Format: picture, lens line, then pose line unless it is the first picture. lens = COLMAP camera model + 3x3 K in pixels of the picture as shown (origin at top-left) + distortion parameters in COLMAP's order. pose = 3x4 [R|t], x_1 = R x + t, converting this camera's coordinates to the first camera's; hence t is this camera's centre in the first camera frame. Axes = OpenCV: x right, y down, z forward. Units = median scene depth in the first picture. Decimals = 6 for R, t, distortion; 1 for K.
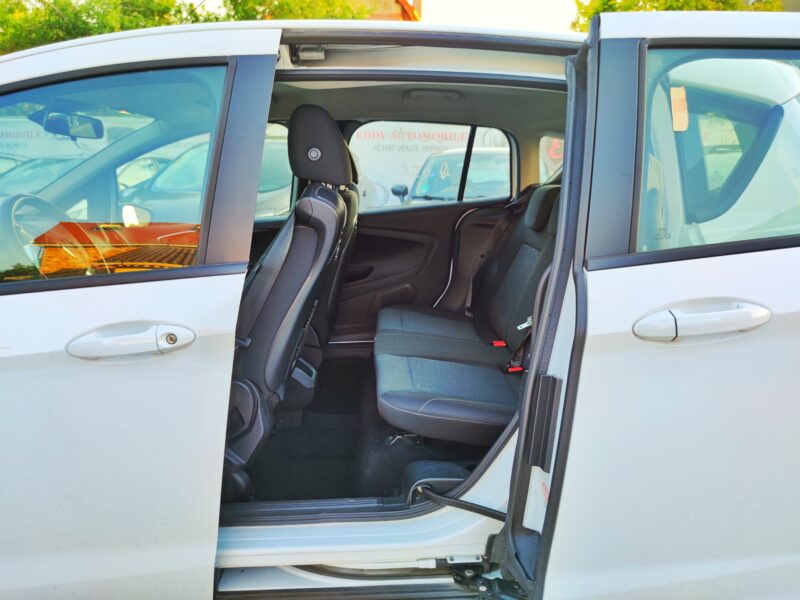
lens RADIAL K [[554.8, 0, 400.0], [0, 554.8, 300.0], [0, 0, 1]] dist [0.045322, -0.000516]
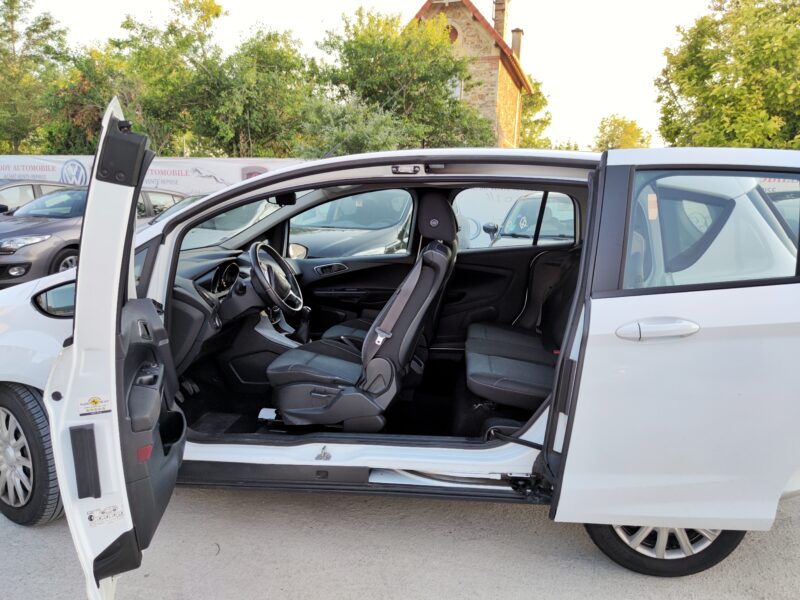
lens RADIAL K [[554.8, 0, 400.0], [0, 554.8, 300.0], [0, 0, 1]] dist [0.045322, -0.000516]
pose [[0.986484, 0.035202, -0.160033, 0.014945], [-0.042633, 0.998155, -0.043240, 0.038176], [0.158216, 0.049478, 0.986164, -0.587706]]
